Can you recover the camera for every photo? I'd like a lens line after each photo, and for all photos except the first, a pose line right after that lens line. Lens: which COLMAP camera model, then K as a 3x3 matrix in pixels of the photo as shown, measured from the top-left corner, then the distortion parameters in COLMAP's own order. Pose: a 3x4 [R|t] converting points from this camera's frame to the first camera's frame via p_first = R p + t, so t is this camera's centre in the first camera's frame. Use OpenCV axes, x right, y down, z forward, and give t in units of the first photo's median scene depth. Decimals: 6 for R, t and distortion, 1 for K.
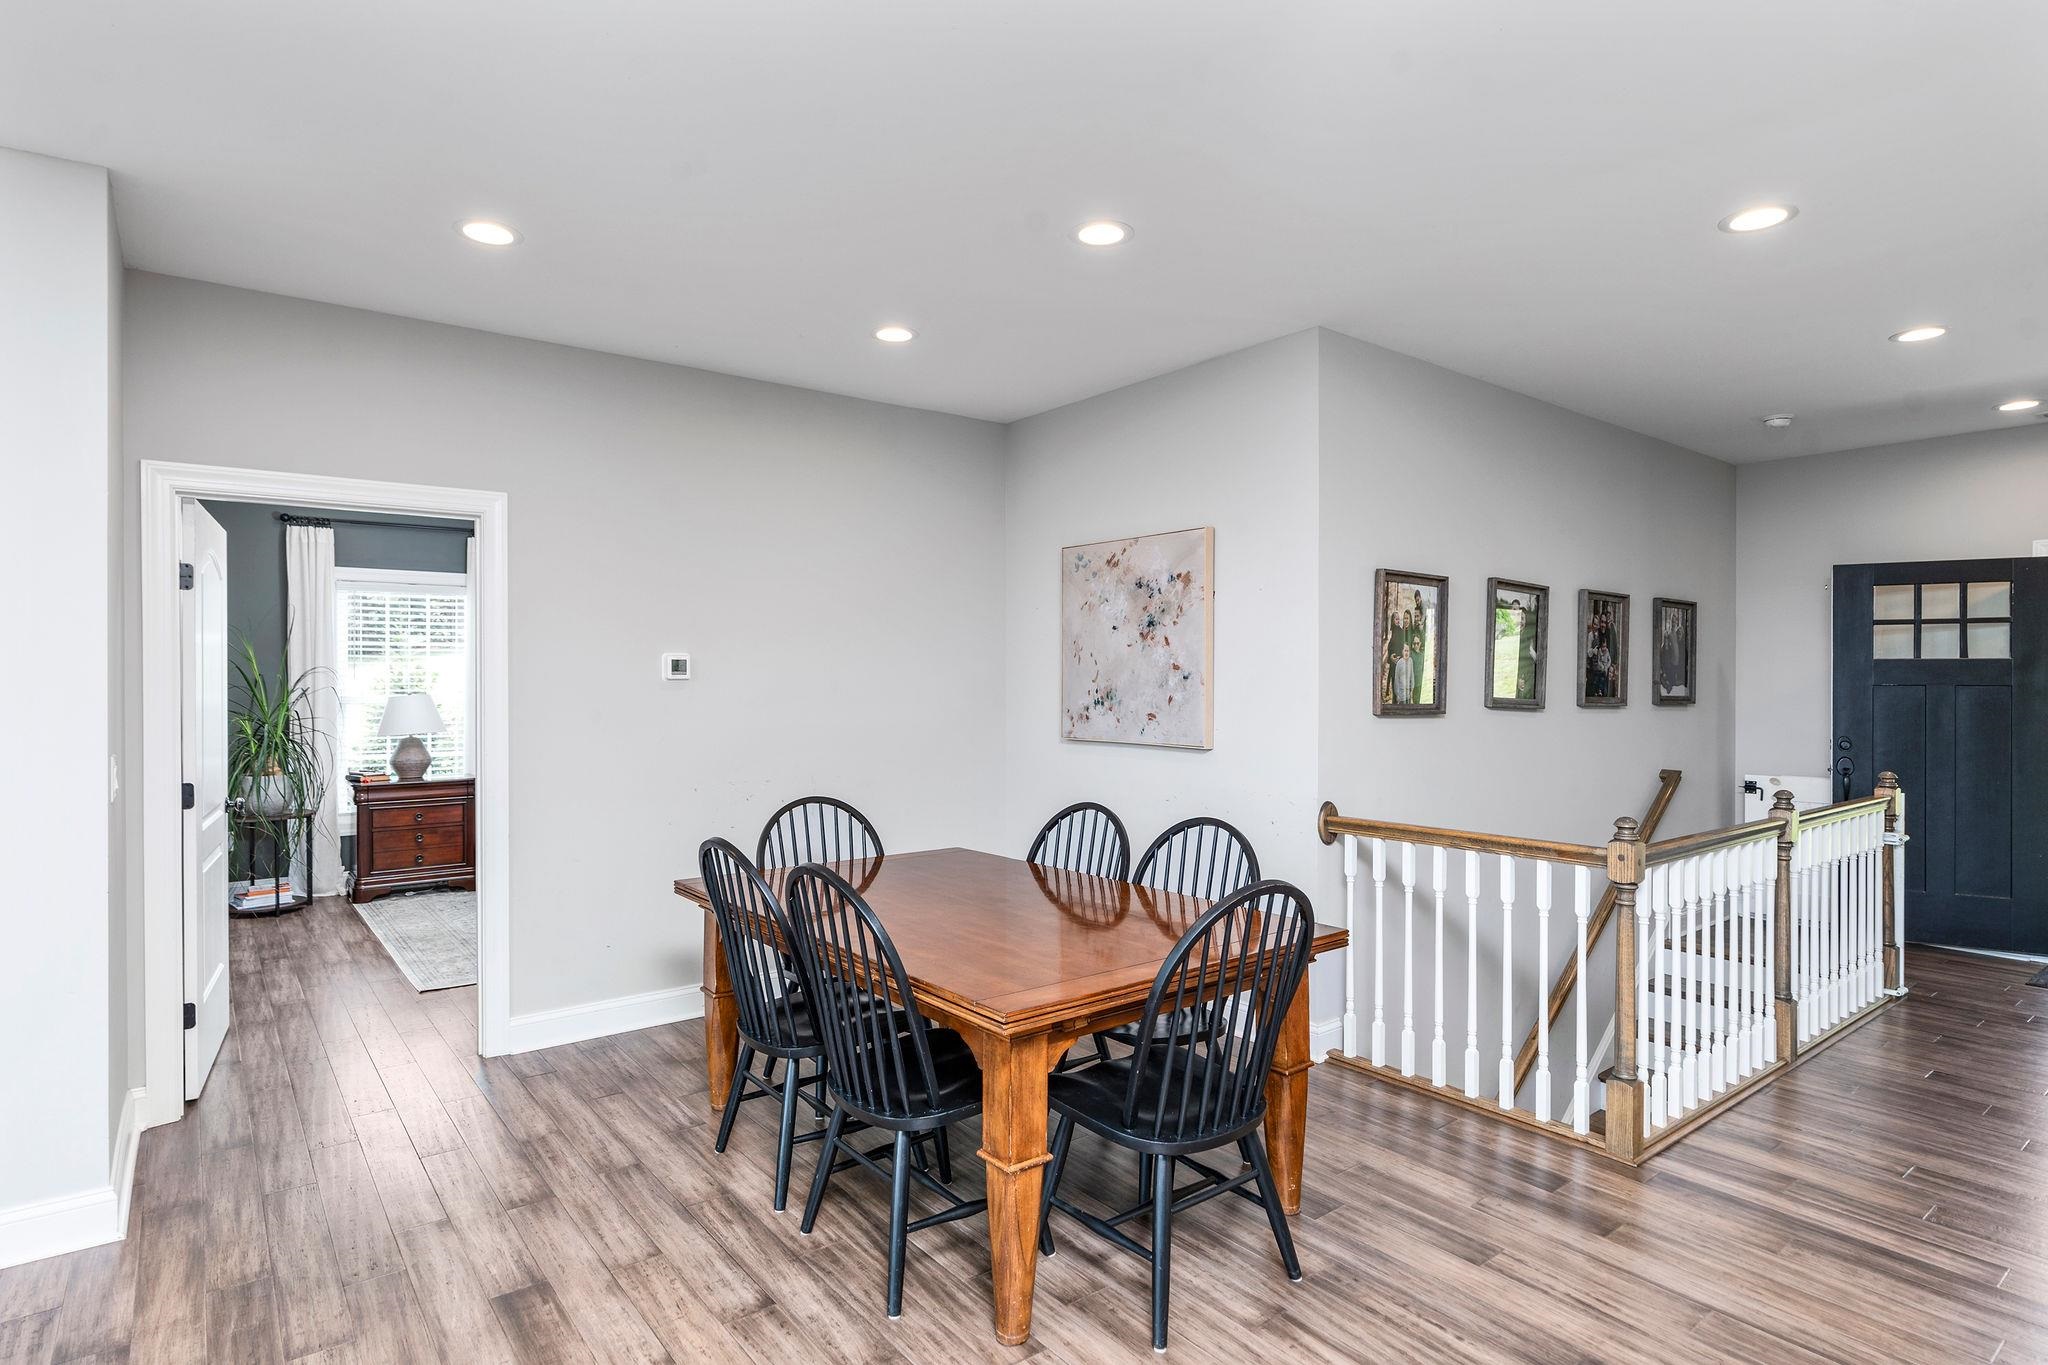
lens RADIAL K [[1078.6, 0, 1023.1], [0, 1078.6, 688.0], [0, 0, 1]] dist [-0.001632, 0.000648]
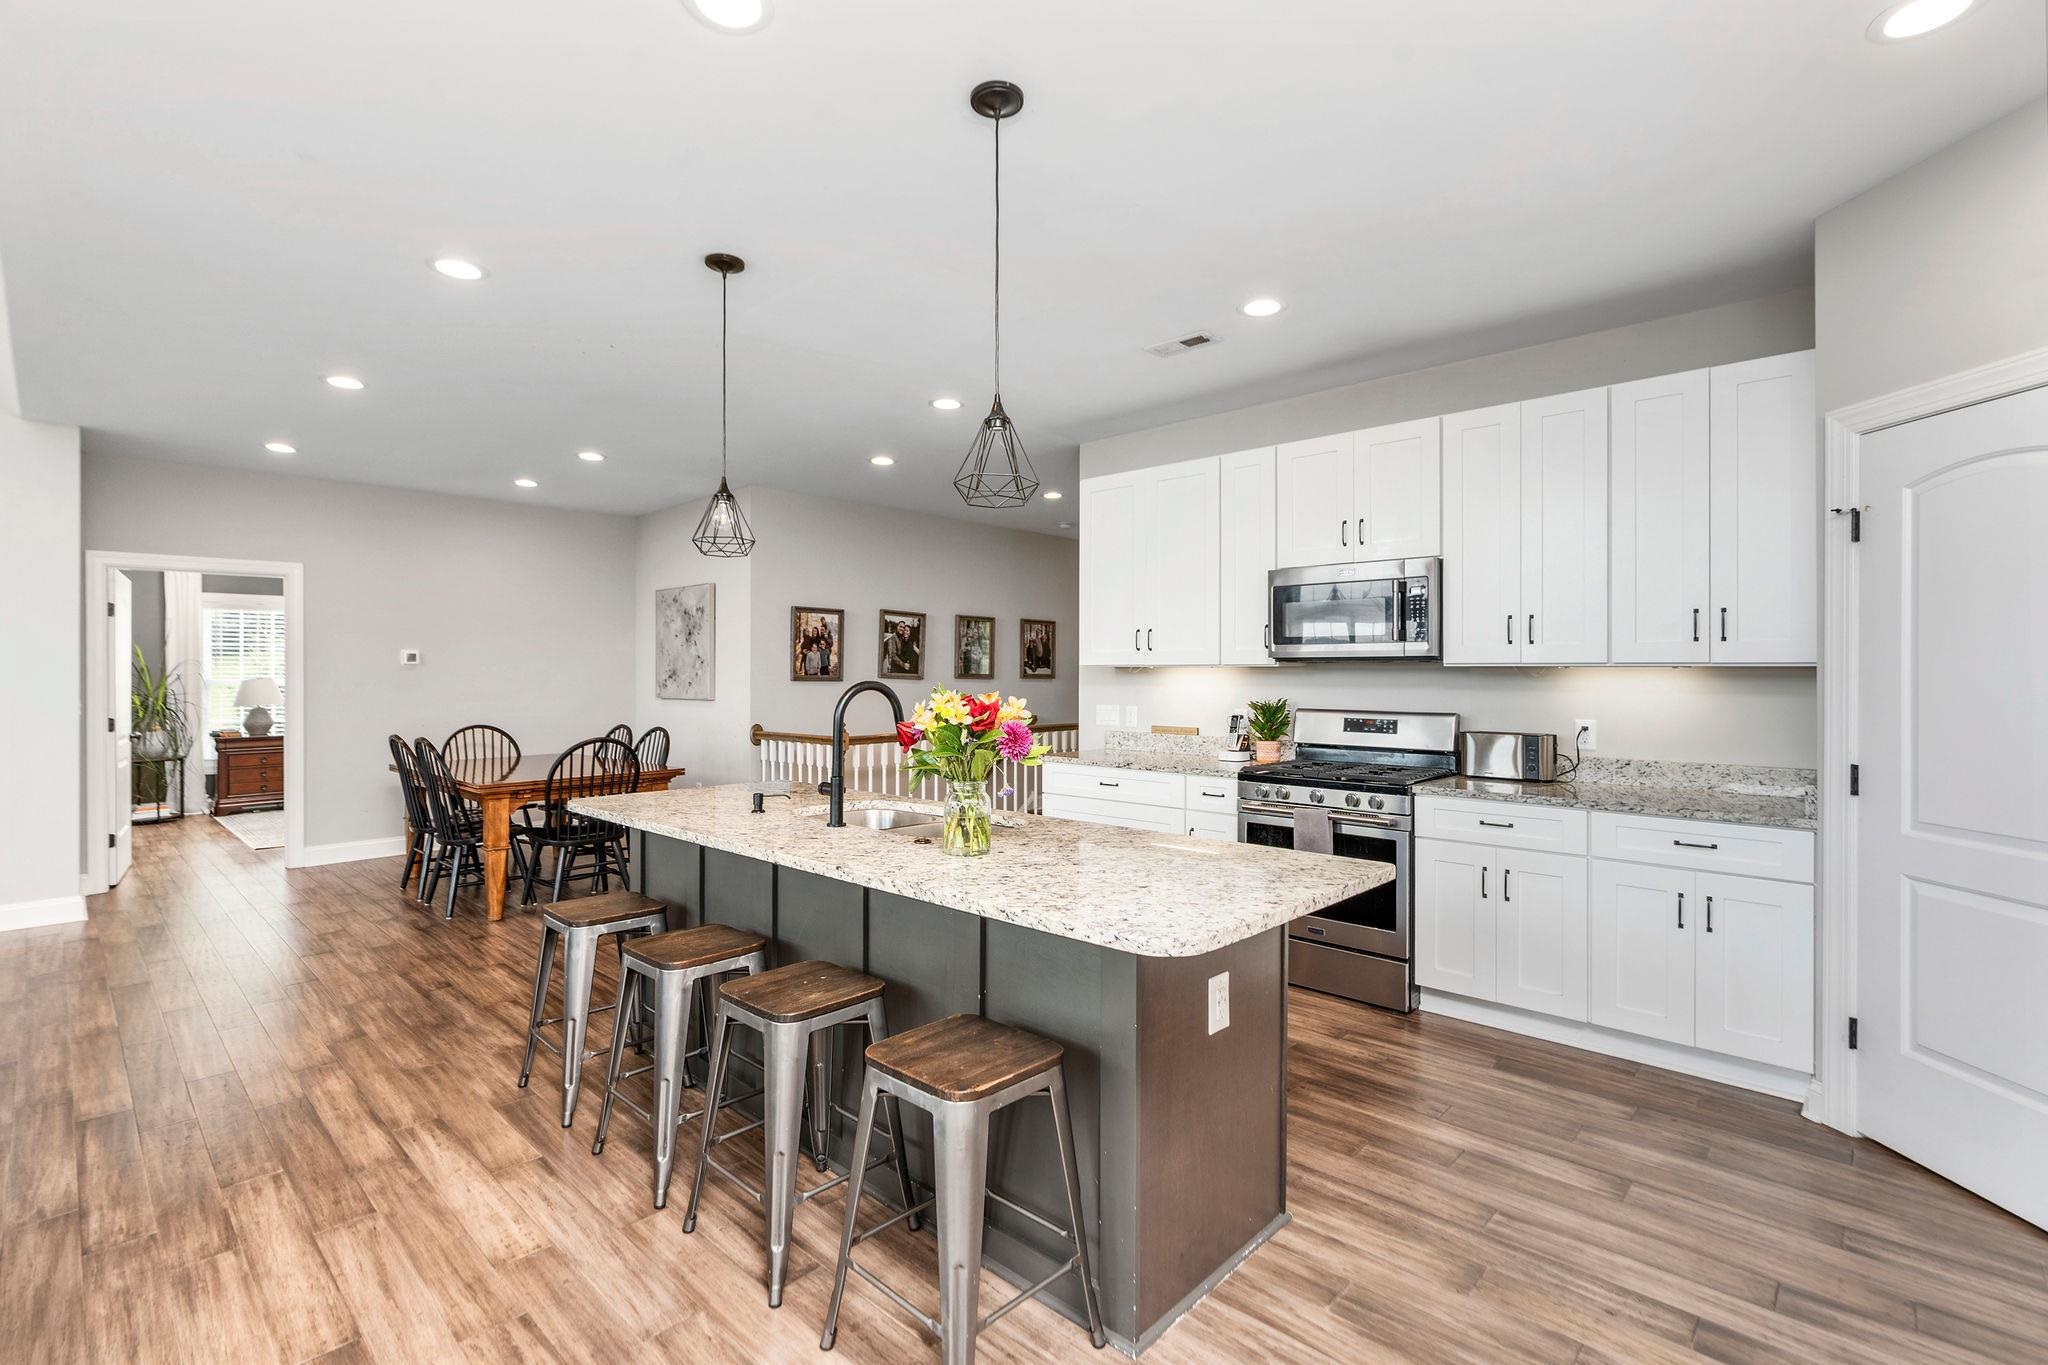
lens RADIAL K [[921.5, 0, 1007.6], [0, 921.5, 673.0], [0, 0, 1]] dist [0.001091, -0.001888]
pose [[0.989275, -0.005346, 0.145970, 0.301001], [0.006734, 0.999937, -0.009018, 0.018566], [-0.145912, 0.009904, 0.989248, -0.456976]]
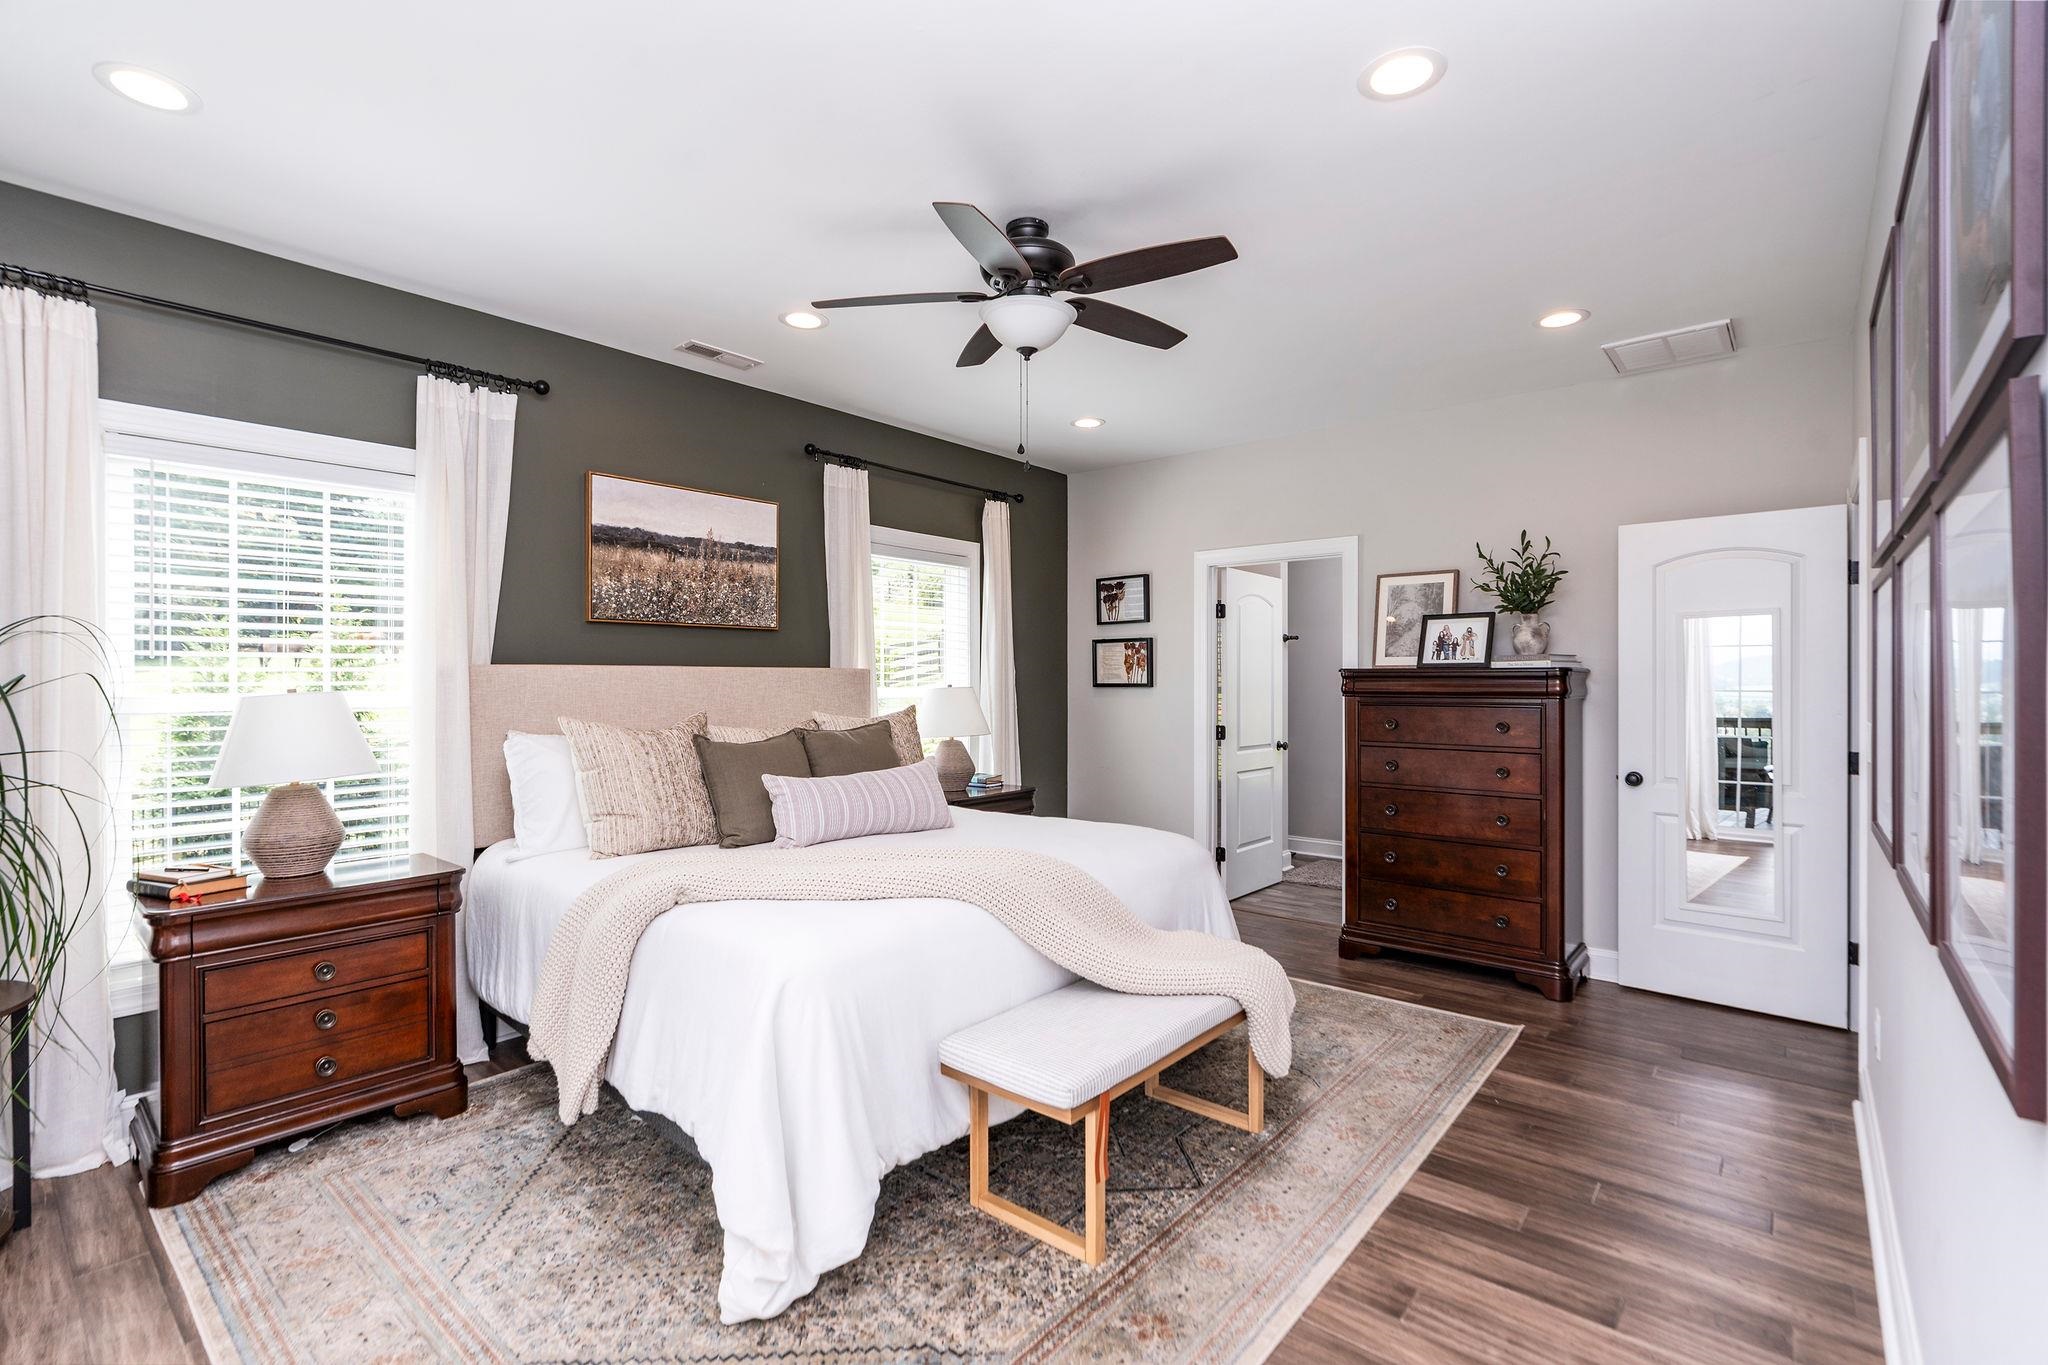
lens RADIAL K [[921.5, 0, 1023.3], [0, 921.5, 673.9], [0, 0, 1]] dist [0.001091, -0.001888]
pose [[0.979217, -0.002659, 0.202796, -0.382910], [0.003462, 0.999988, -0.003606, 0.000524], [-0.202783, 0.004233, 0.979214, 0.615313]]
